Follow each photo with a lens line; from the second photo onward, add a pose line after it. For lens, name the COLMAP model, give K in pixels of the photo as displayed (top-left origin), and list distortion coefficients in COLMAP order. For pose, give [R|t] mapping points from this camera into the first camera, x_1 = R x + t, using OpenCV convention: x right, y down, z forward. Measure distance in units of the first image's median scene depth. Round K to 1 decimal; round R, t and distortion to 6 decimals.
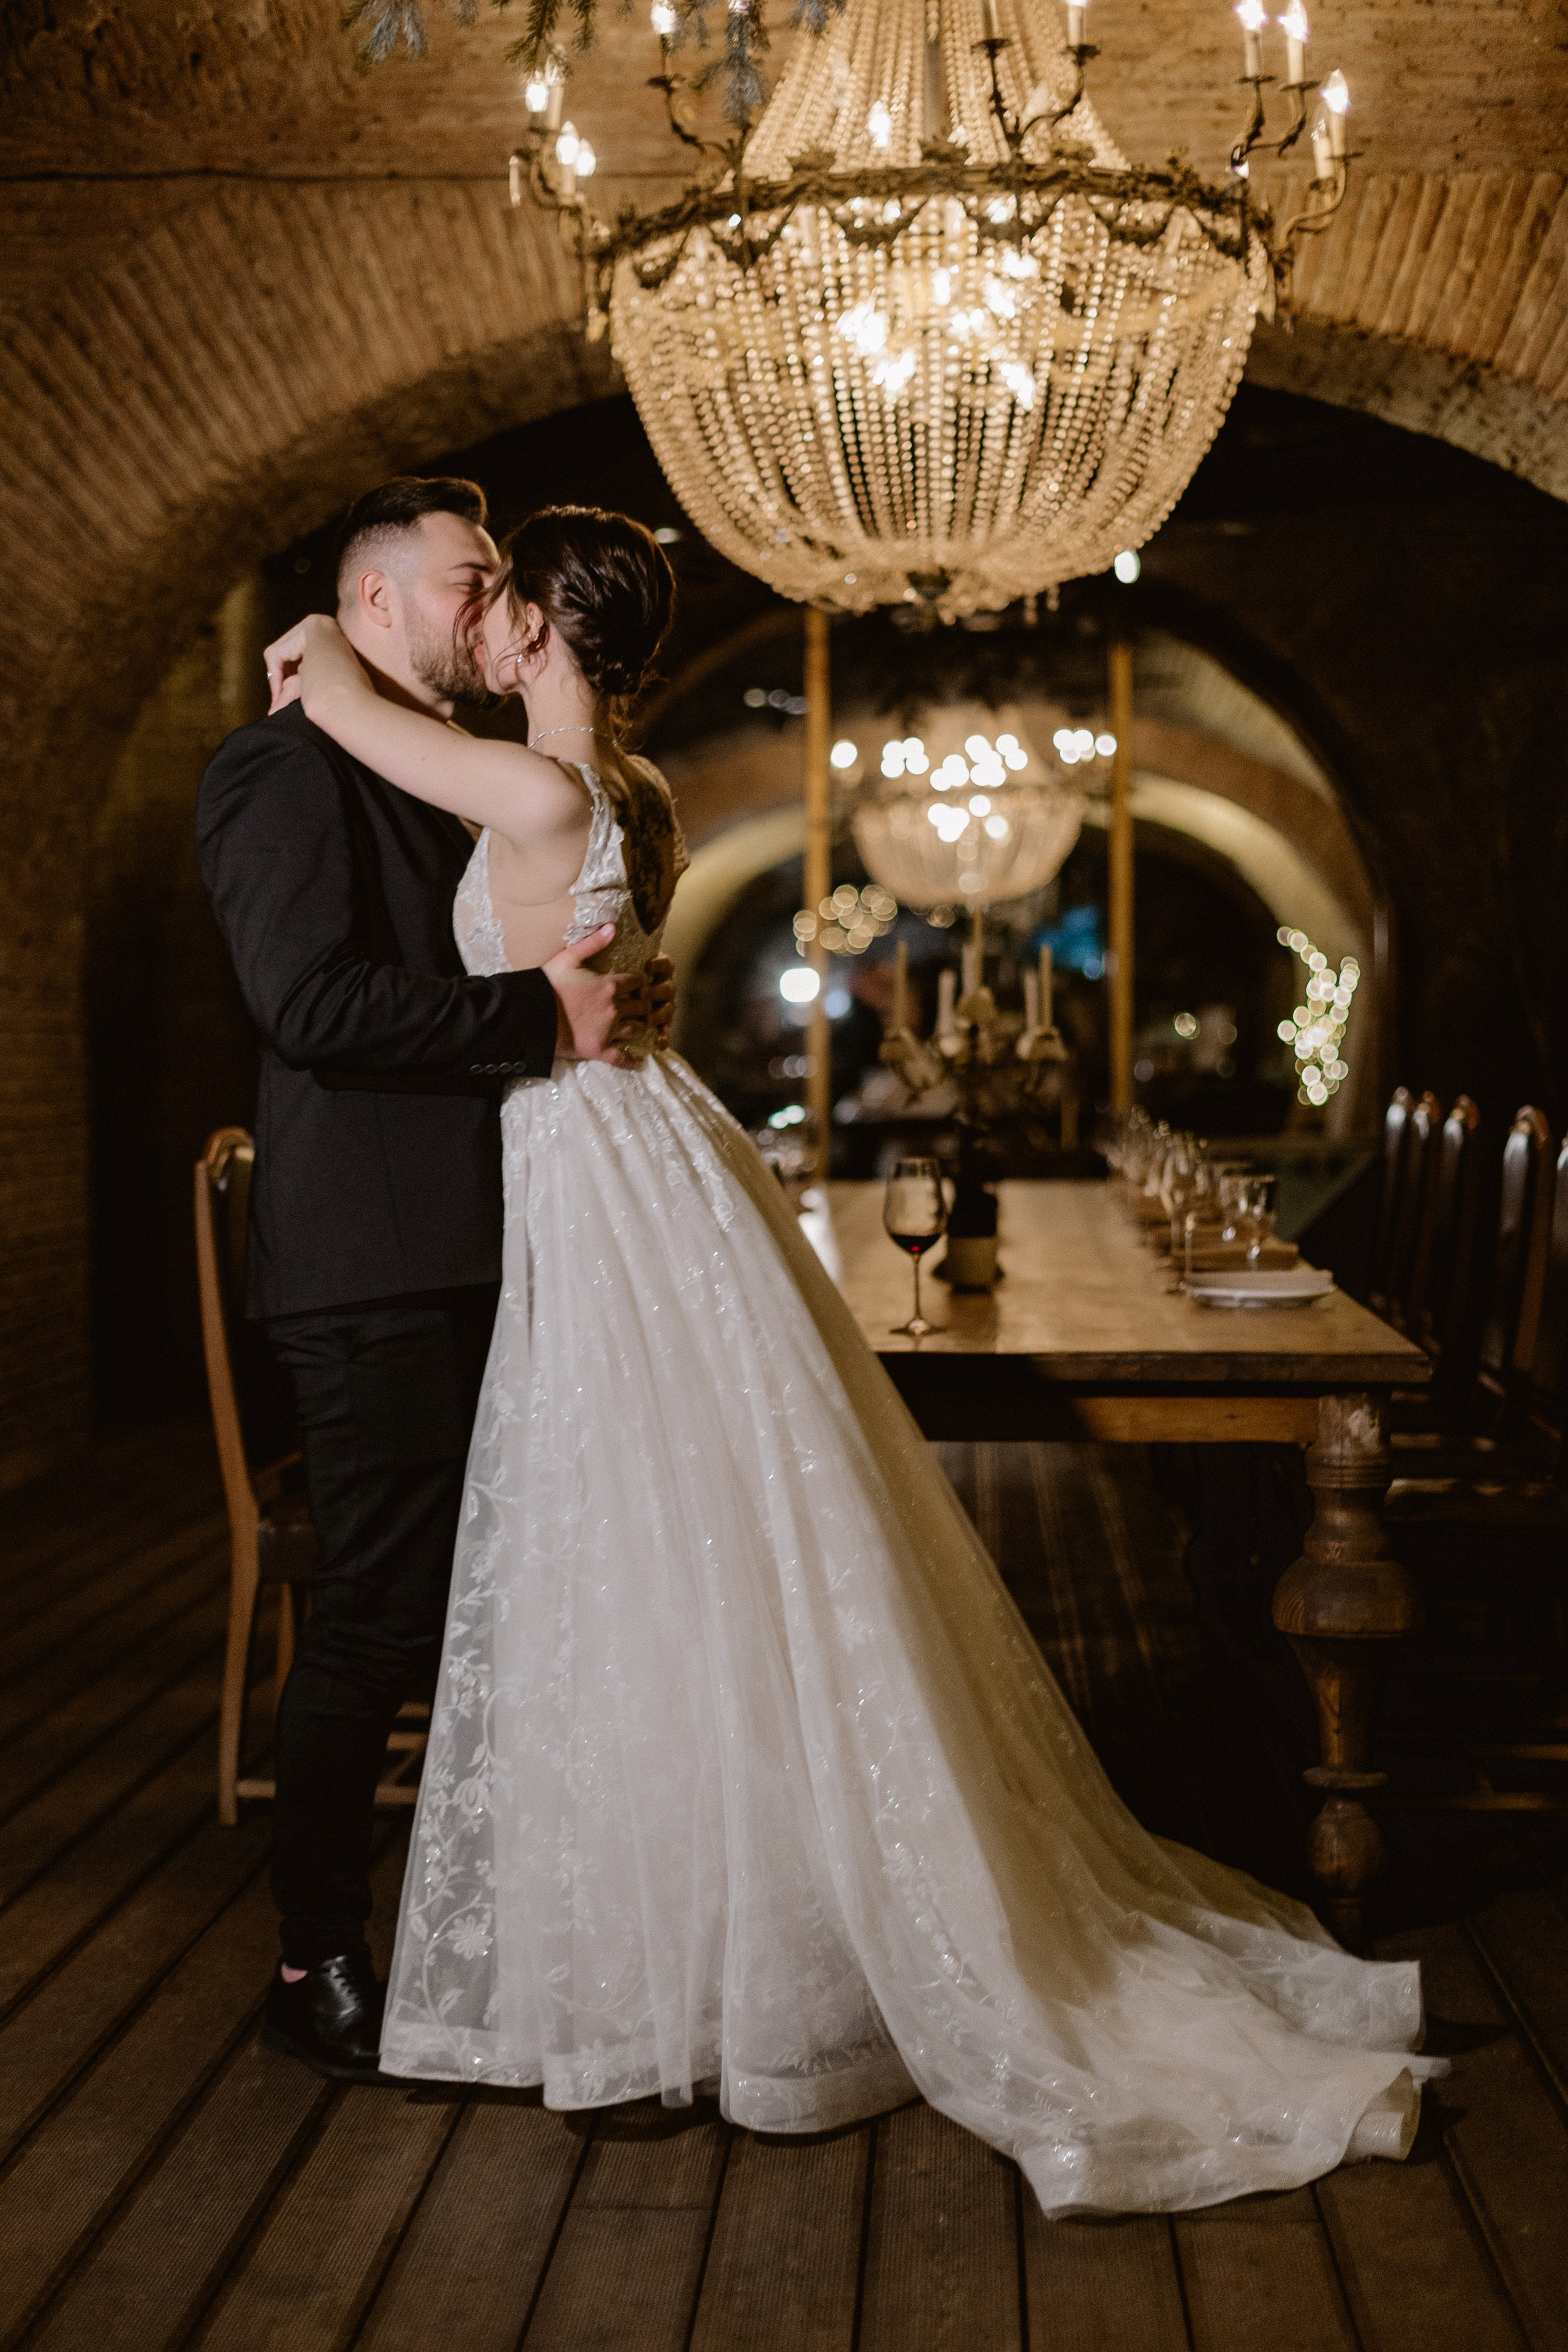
lens RADIAL K [[3445.4, 0, 762.4], [0, 3445.4, 1189.1], [0, 0, 1]] dist [-0.006986, 0.000000]
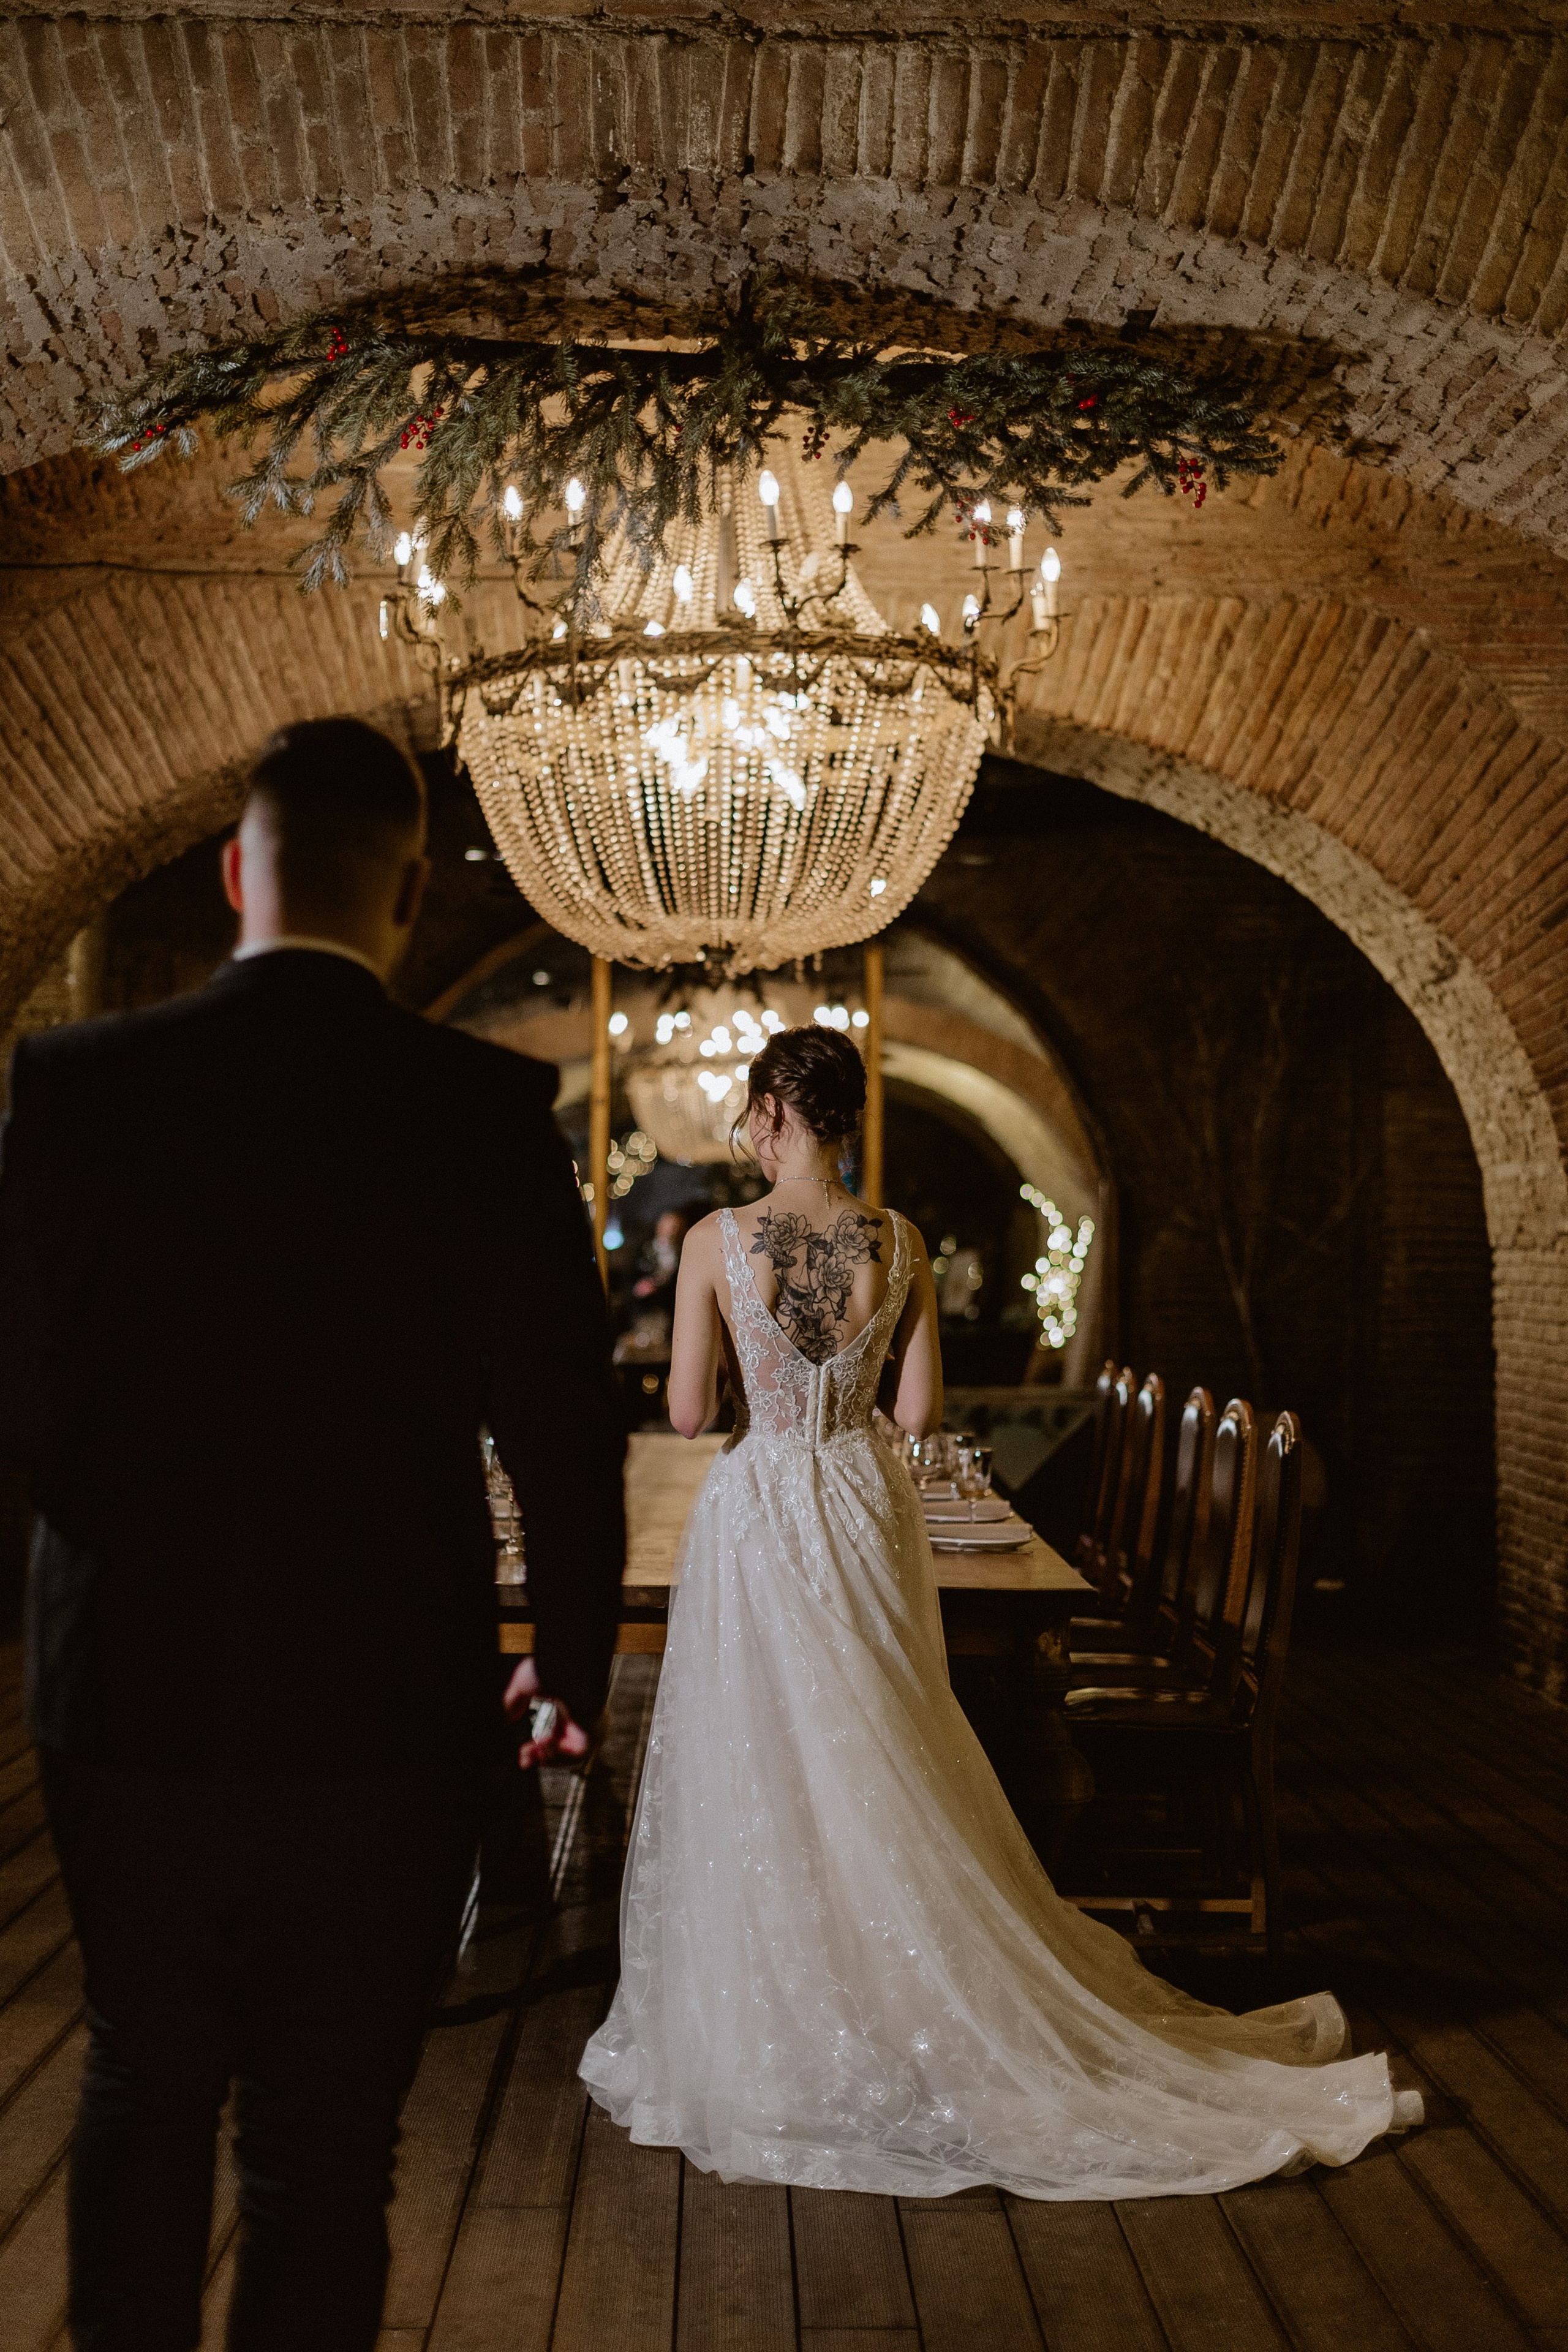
lens RADIAL K [[3445.4, 0, 773.5], [0, 3445.4, 1178.3], [0, 0, 1]] dist [-0.006986, 0.000000]
pose [[0.997138, 0.015075, 0.074090, -0.020089], [-0.009930, 0.997545, -0.069320, -0.010752], [-0.074953, 0.068386, 0.994839, -0.201051]]
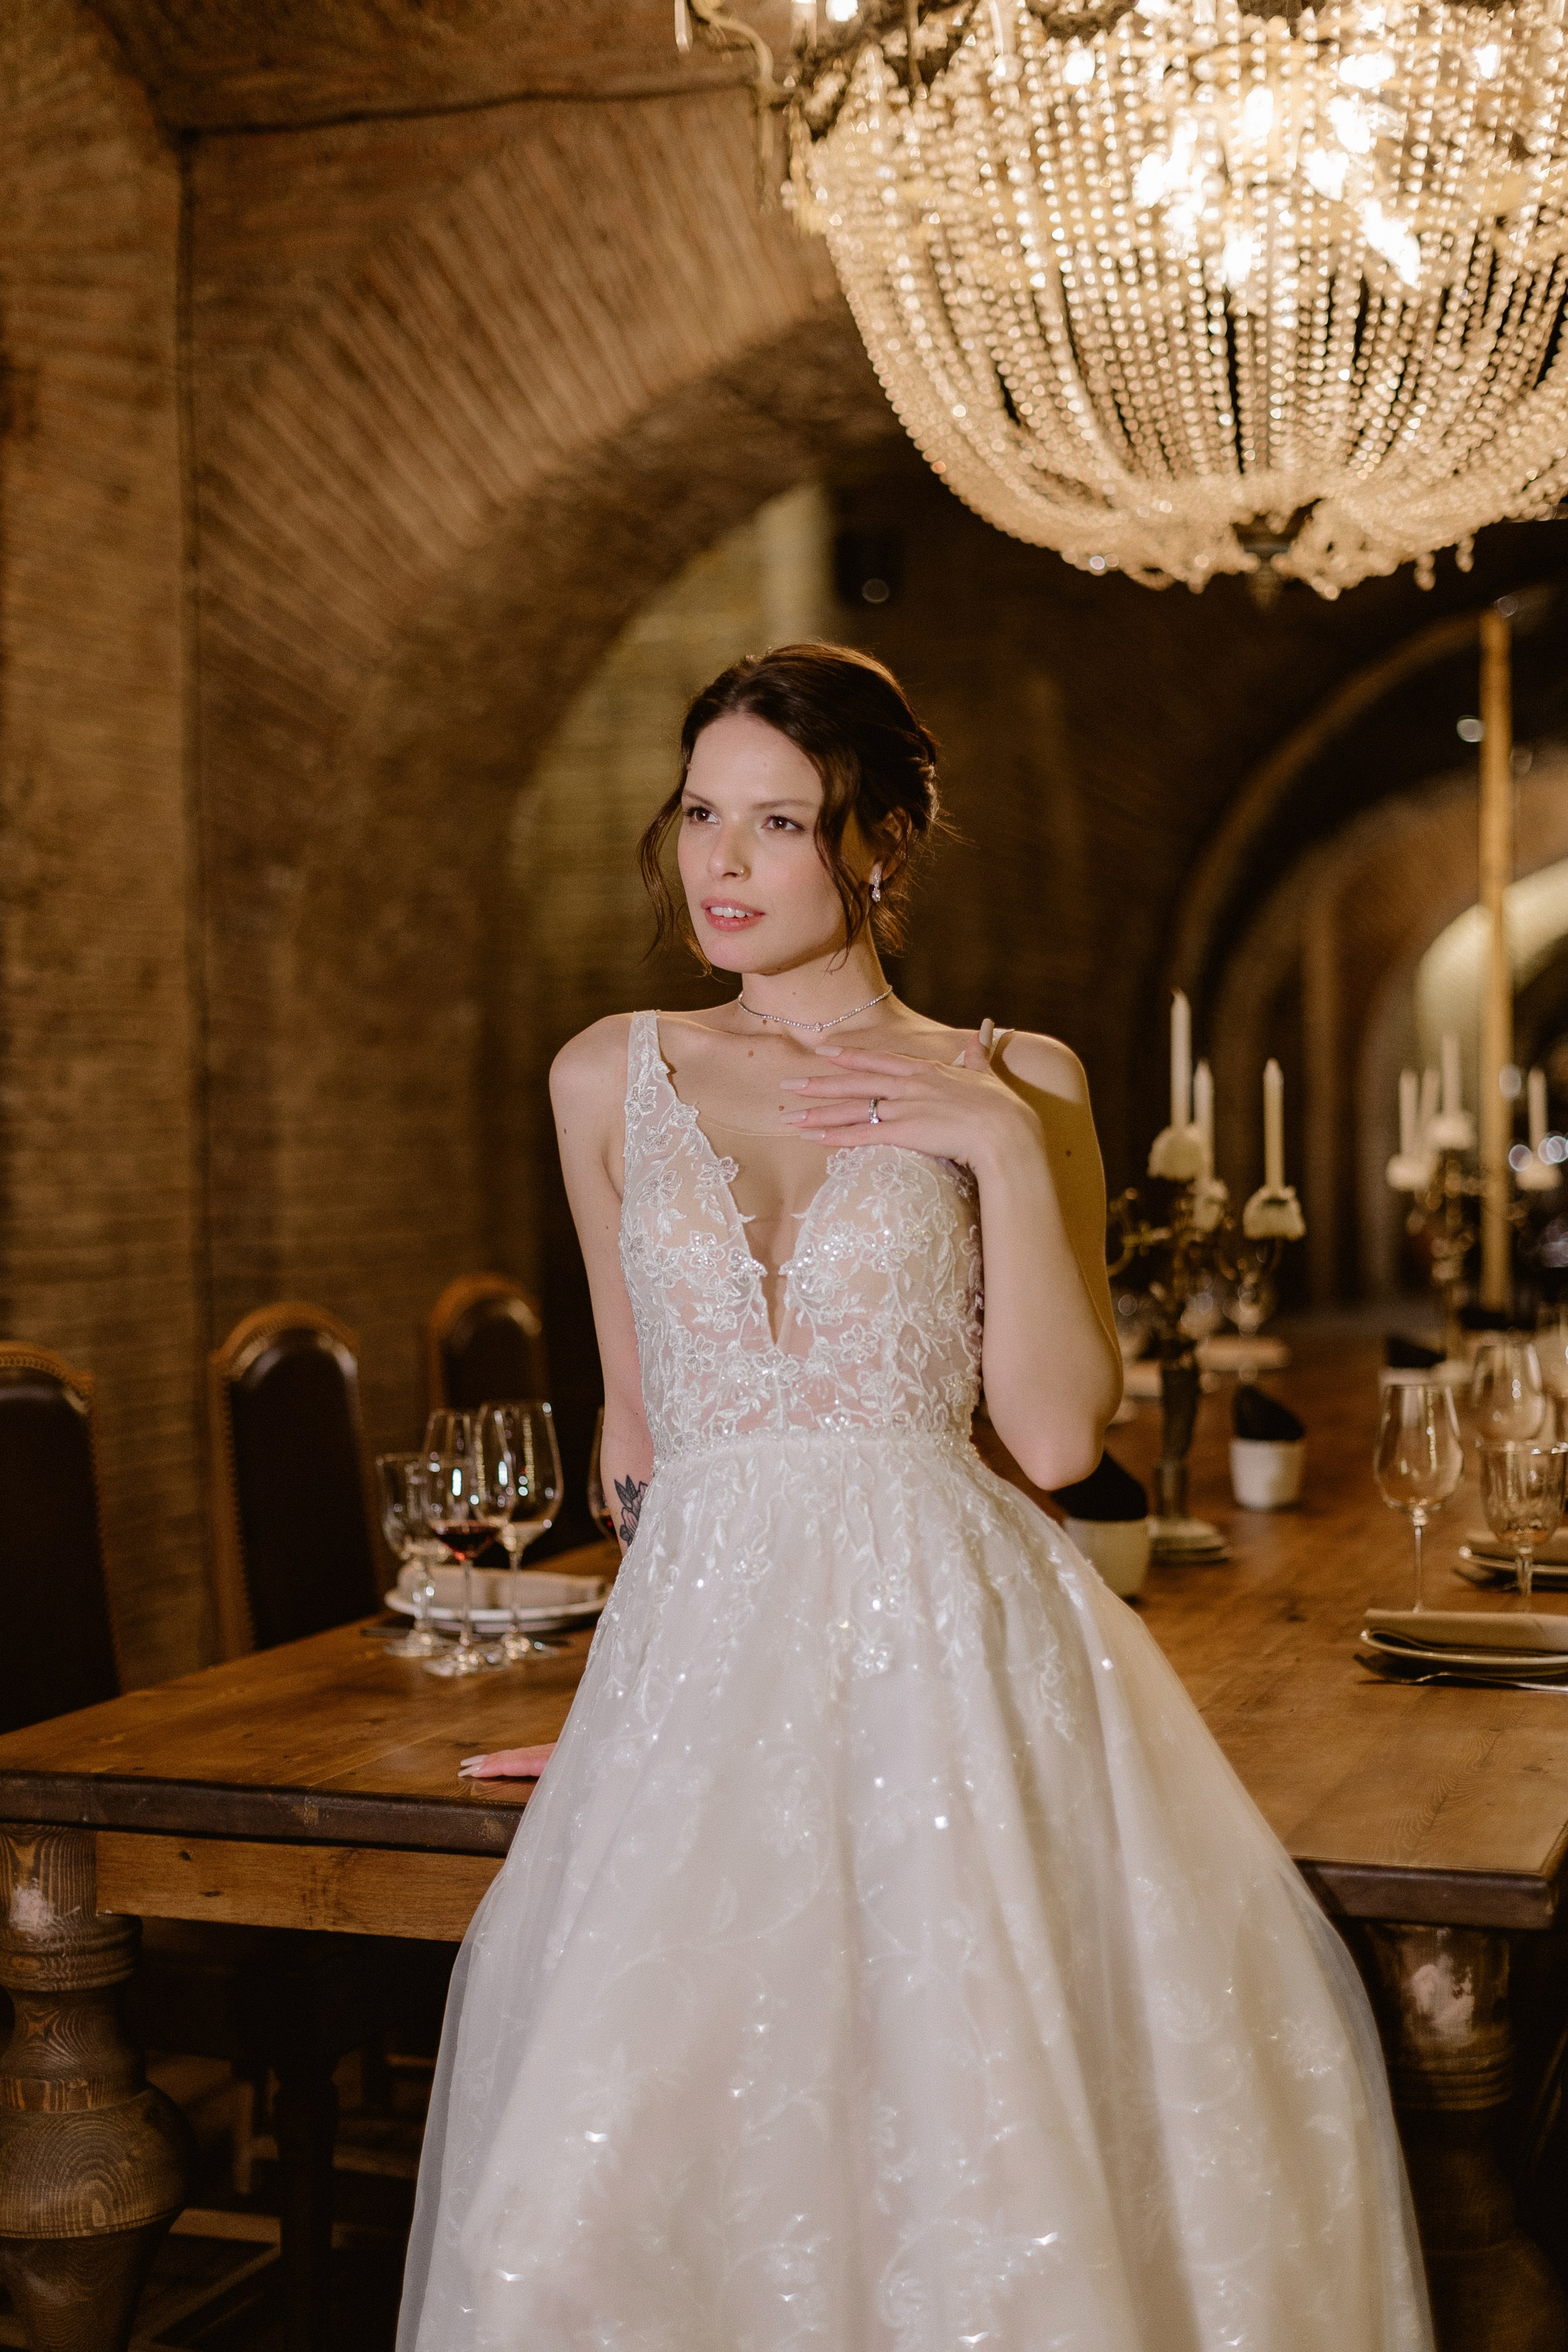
lens RADIAL K [[3445.4, 0, 777.4], [0, 3445.4, 1188.6], [0, 0, 1]] dist [-0.006986, 0.000000]
pose [[0.964994, 0.001944, -0.262263, 0.132961], [-0.006164, 0.999864, -0.015268, -0.029343], [0.262198, 0.016350, 0.964876, 0.280893]]
